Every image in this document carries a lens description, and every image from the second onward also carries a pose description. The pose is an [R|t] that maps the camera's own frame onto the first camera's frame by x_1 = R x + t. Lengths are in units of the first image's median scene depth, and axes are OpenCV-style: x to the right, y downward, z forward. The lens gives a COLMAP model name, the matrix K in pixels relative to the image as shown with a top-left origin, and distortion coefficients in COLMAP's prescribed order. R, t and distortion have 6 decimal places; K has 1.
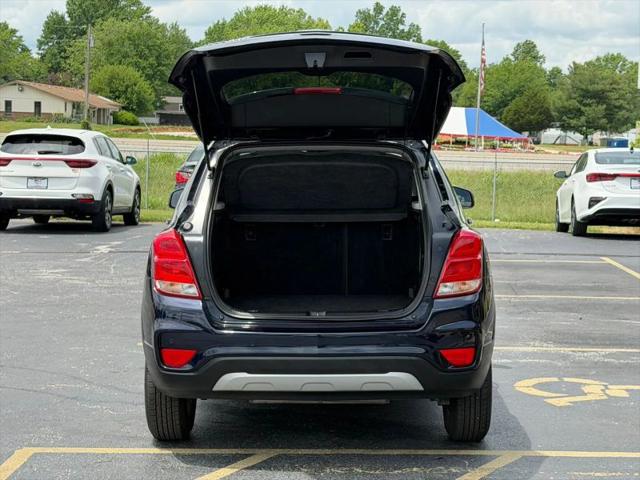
lens RADIAL K [[1200.4, 0, 321.5], [0, 1200.4, 241.3], [0, 0, 1]] dist [0.145045, 0.000000]
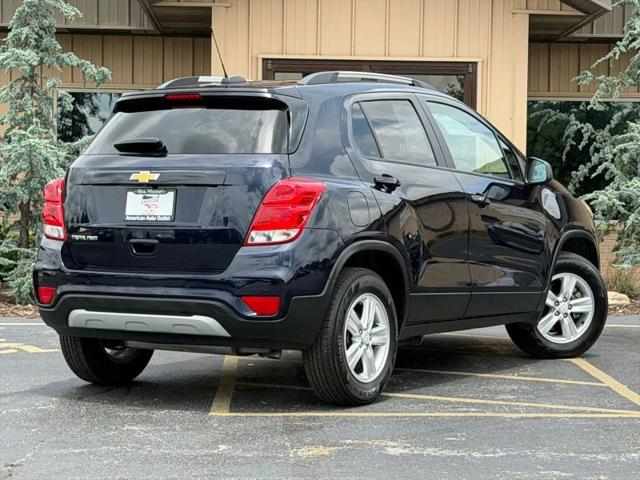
lens RADIAL K [[1778.0, 0, 322.8], [0, 1778.0, 240.5], [0, 0, 1]] dist [0.136530, 0.000000]
pose [[0.848726, 0.024564, -0.528263, 0.820718], [-0.040737, 0.998989, -0.018996, 0.060183], [0.527262, 0.037643, 0.848868, -0.197675]]
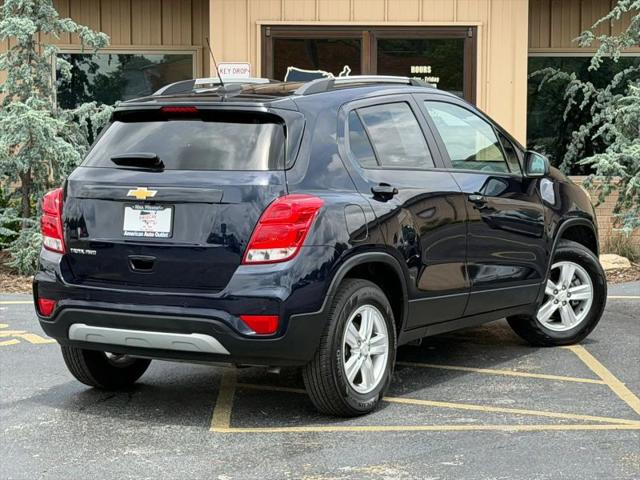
lens RADIAL K [[1778.0, 0, 327.0], [0, 1778.0, 254.3], [0, 0, 1]] dist [0.136530, 0.000000]
pose [[0.848732, 0.048255, -0.526618, 0.824809], [-0.030418, 0.998634, 0.042482, -0.023177], [0.527948, -0.020037, 0.849040, -0.198926]]
